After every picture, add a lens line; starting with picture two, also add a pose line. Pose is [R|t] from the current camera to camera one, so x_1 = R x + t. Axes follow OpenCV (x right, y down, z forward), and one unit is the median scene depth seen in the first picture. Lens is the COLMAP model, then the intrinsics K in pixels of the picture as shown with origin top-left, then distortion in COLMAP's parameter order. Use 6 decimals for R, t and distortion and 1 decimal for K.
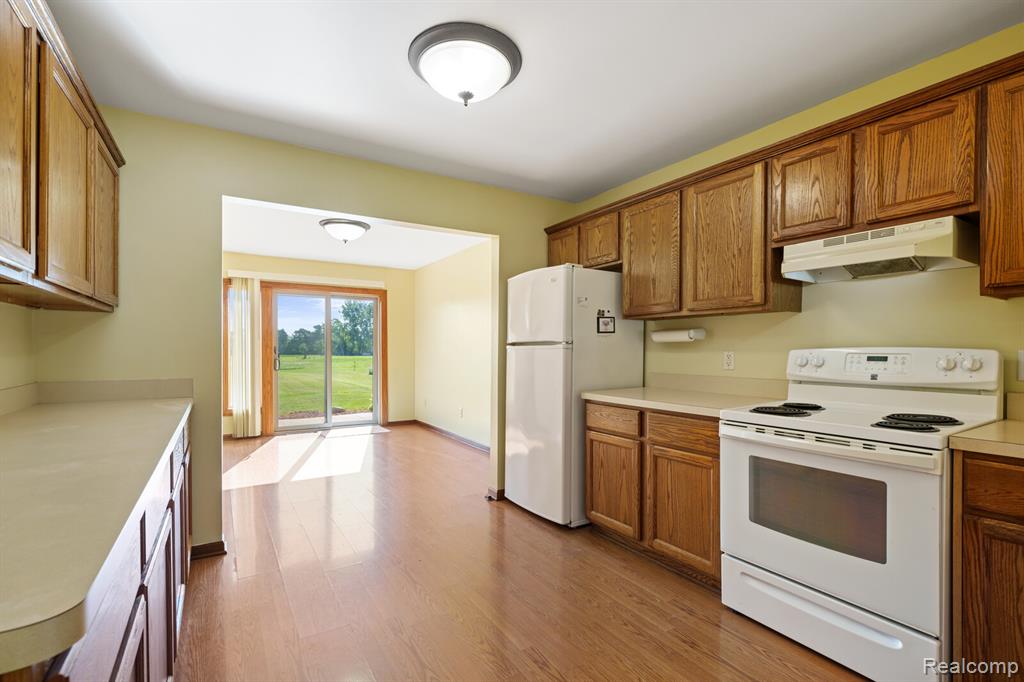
lens RADIAL K [[462.3, 0, 506.1], [0, 462.3, 349.7], [0, 0, 1]] dist [0.000028, 0.000121]
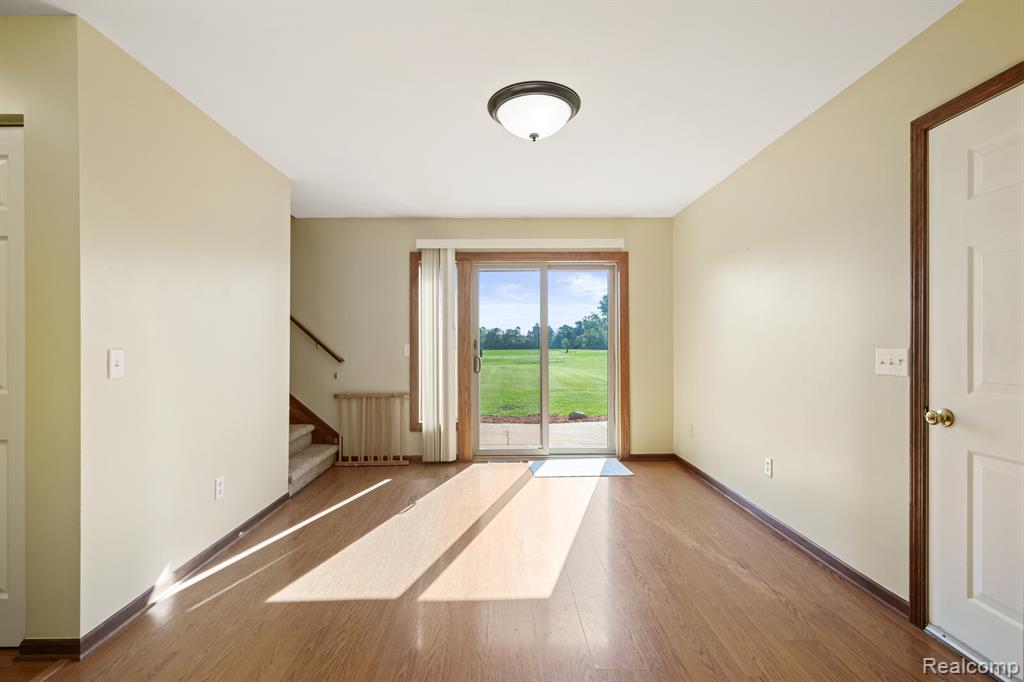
lens RADIAL K [[462.3, 0, 506.1], [0, 462.3, 349.7], [0, 0, 1]] dist [0.000028, 0.000121]
pose [[0.855365, 0.000084, -0.518026, -0.077745], [0.006264, 0.999925, 0.010505, 0.001072], [0.517988, -0.012231, 0.855300, 0.406693]]
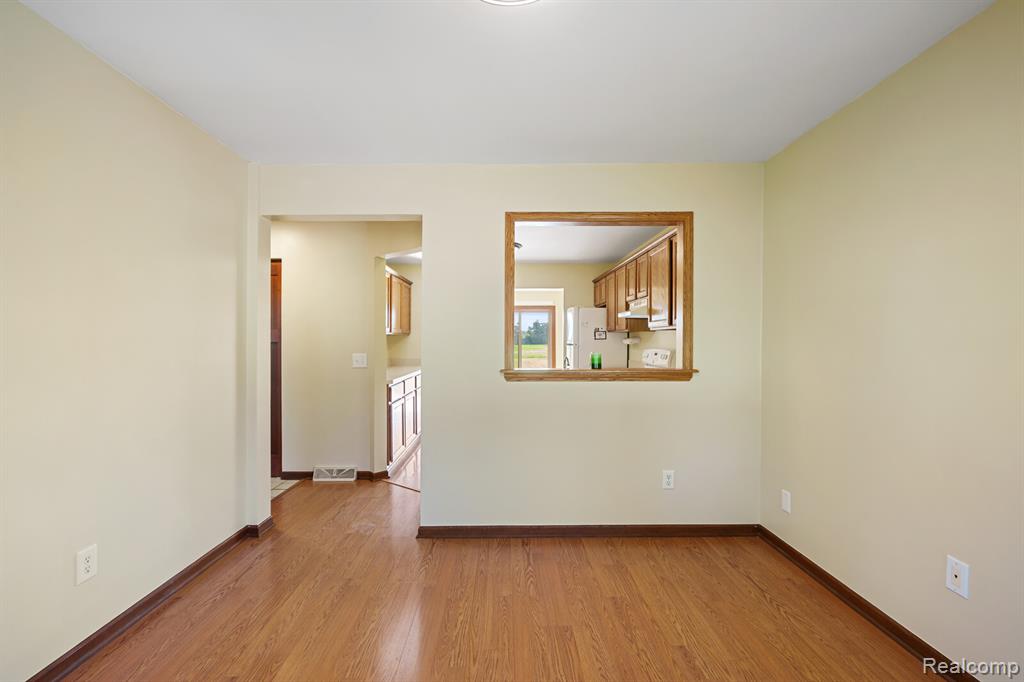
lens RADIAL K [[457.9, 0, 510.5], [0, 457.9, 341.5], [0, 0, 1]] dist [-0.010975, 0.000076]
pose [[0.855460, -0.002858, -0.517860, 0.473182], [0.007418, 0.999950, 0.006736, -0.022892], [0.517815, -0.009604, 0.855439, -0.453566]]
